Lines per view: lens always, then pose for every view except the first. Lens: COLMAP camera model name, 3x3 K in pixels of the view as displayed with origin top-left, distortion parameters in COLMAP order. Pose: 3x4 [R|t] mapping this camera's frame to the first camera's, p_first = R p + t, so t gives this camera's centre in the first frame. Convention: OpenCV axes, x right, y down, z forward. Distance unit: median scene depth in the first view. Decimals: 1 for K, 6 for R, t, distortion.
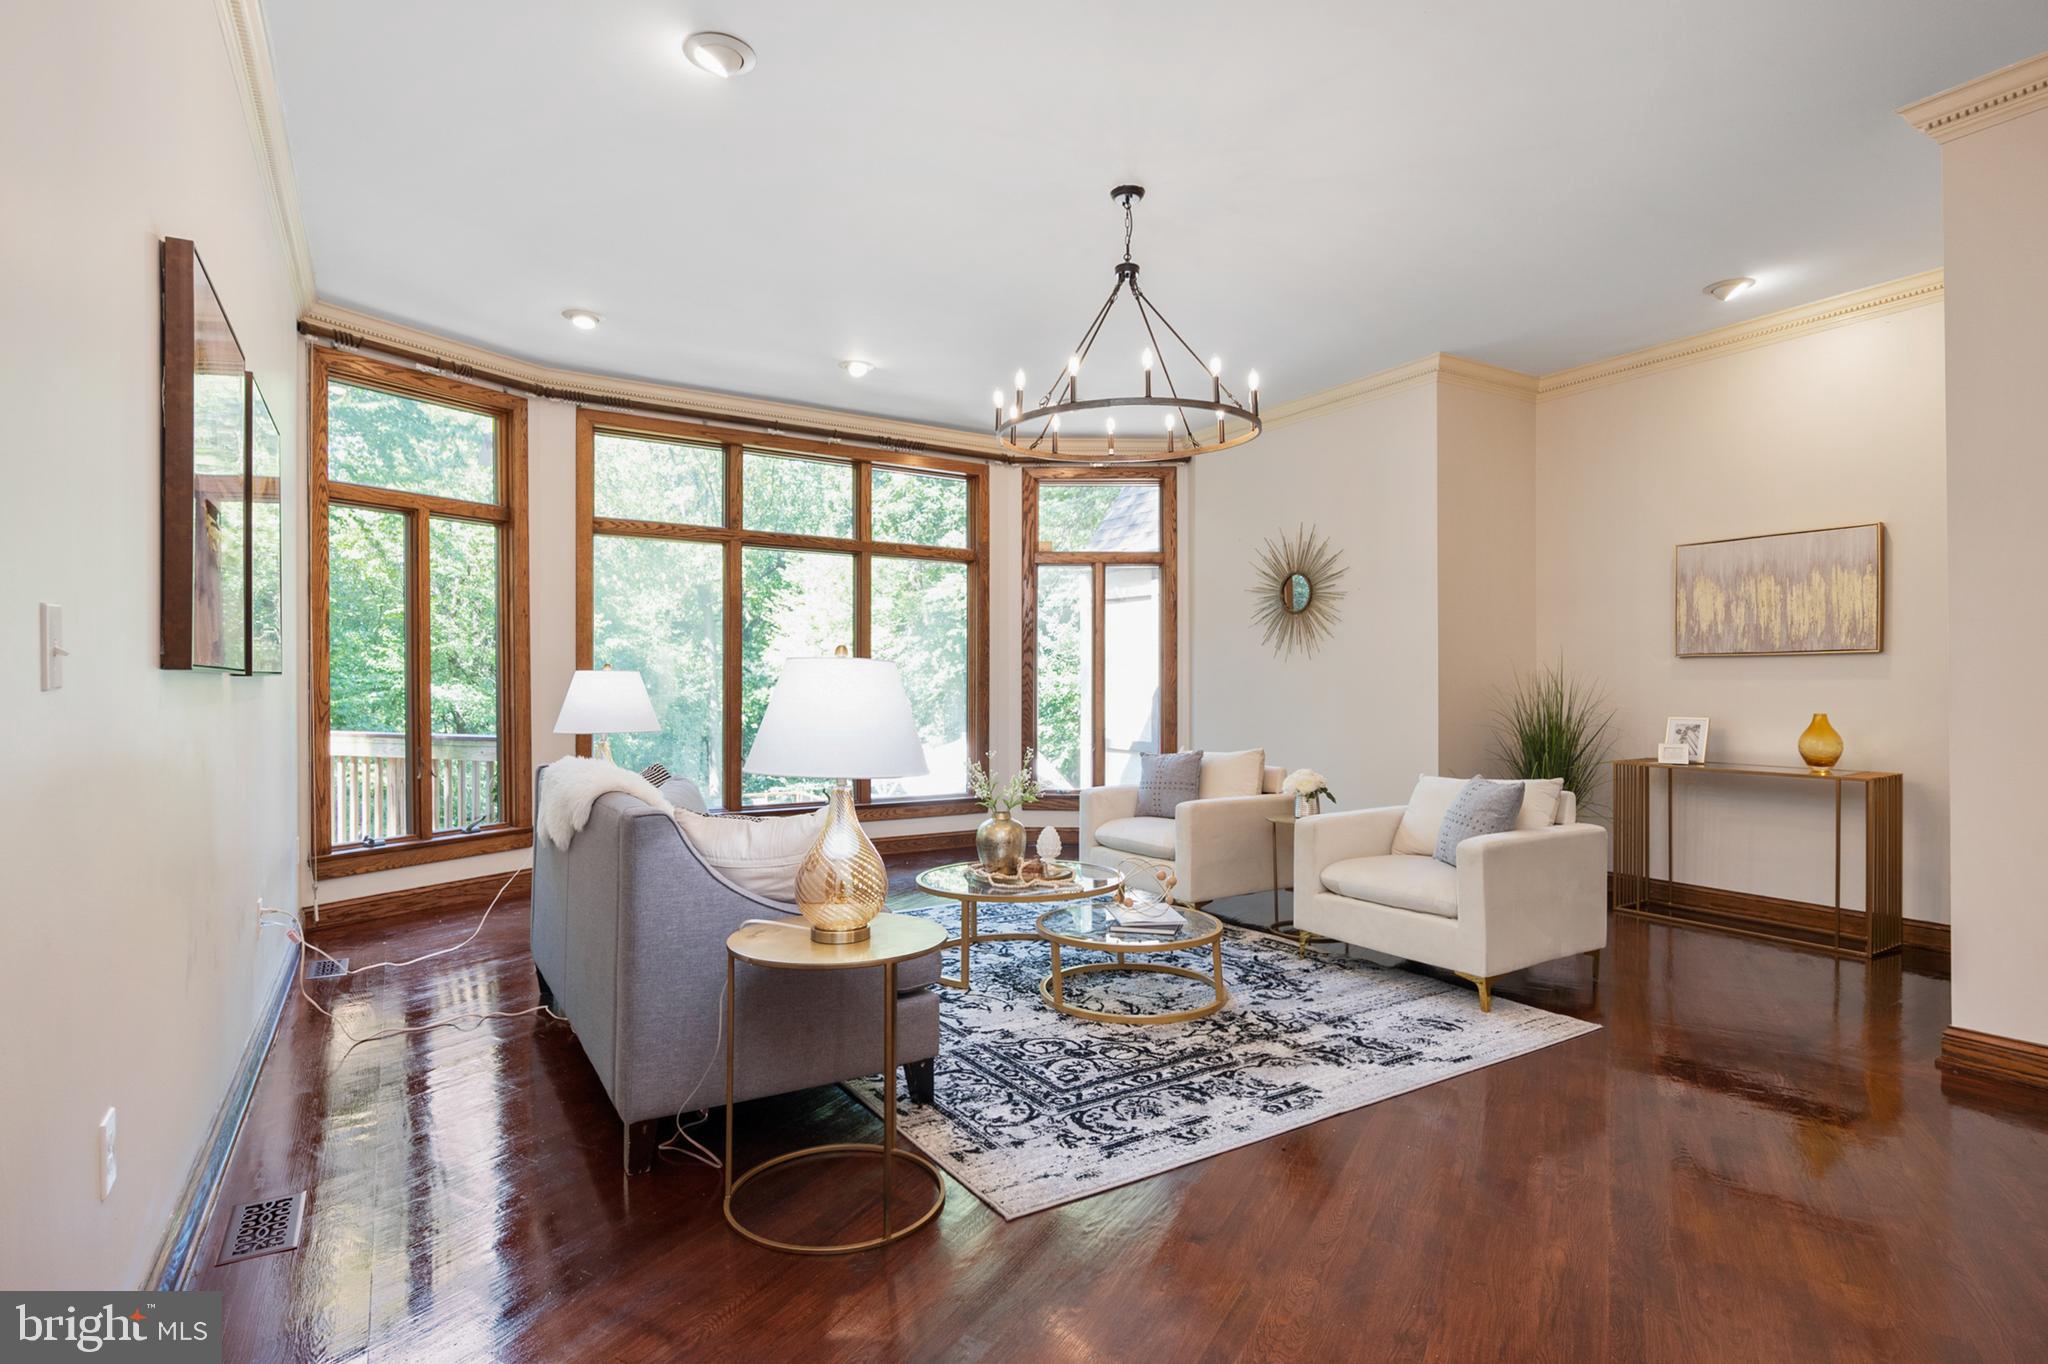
lens RADIAL K [[1037.0, 0, 1081.3], [0, 1037.0, 685.6], [0, 0, 1]] dist [-0.004576, -0.000734]
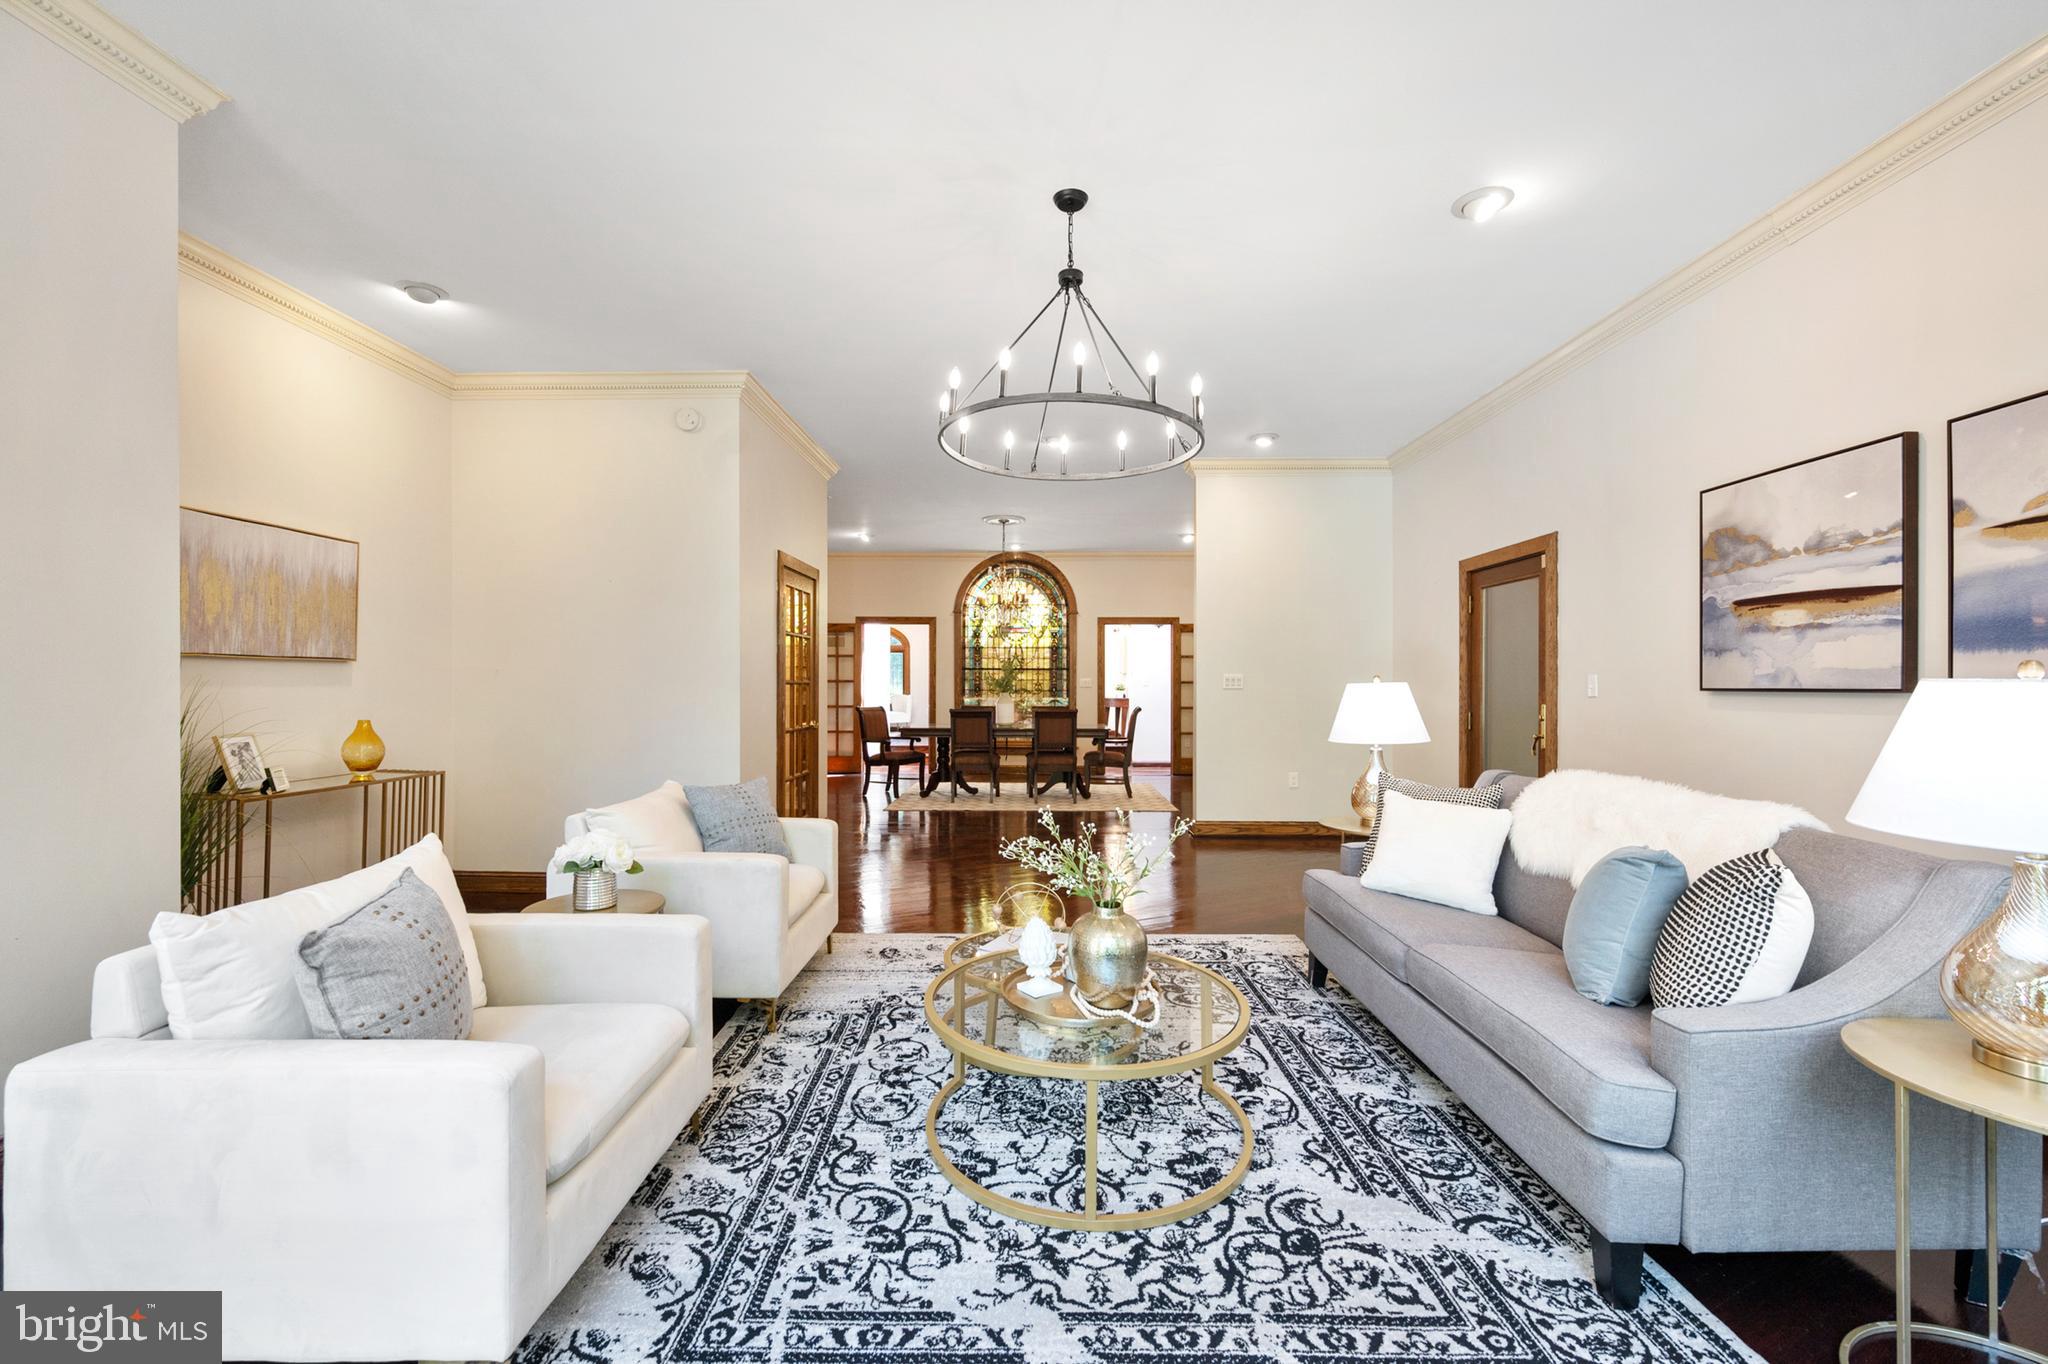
lens RADIAL K [[893.0, 0, 969.4], [0, 893.0, 677.5], [0, 0, 1]] dist [0.002183, 0.000146]
pose [[-0.796688, 0.003378, 0.604381, -0.381254], [-0.003494, 0.999942, -0.010195, -0.010423], [-0.604380, -0.010233, -0.796630, 1.668550]]
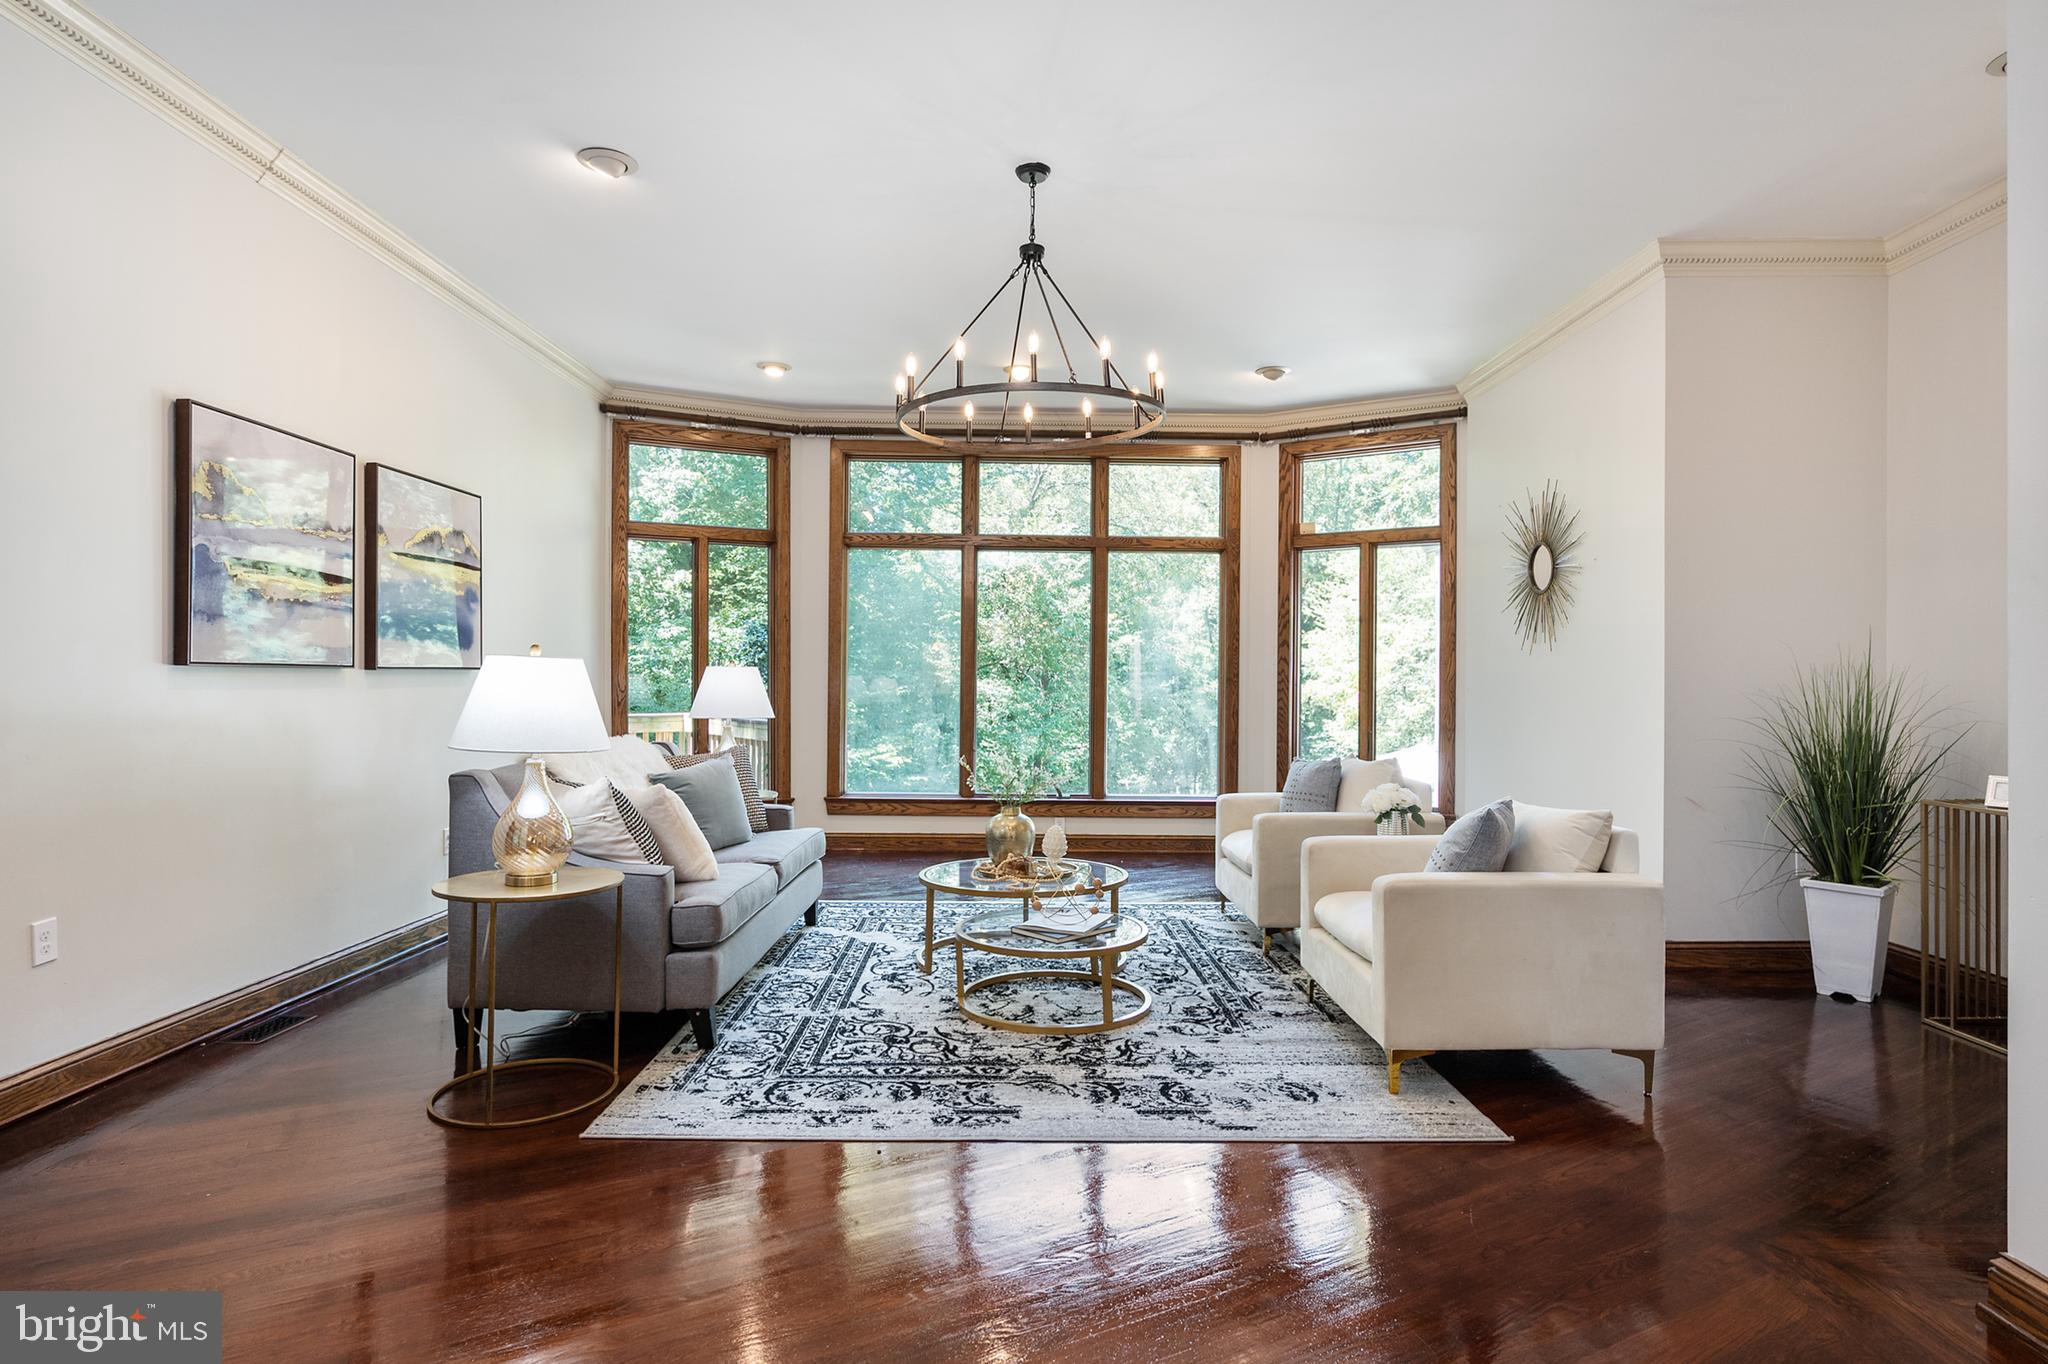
lens RADIAL K [[1100.6, 0, 1033.1], [0, 1100.6, 685.9], [0, 0, 1]] dist [-0.005133, -0.000157]
pose [[0.843010, 0.007628, -0.537844, 0.573997], [-0.006160, 0.999971, 0.004526, -0.000229], [0.537863, -0.000502, 0.843032, 0.131095]]
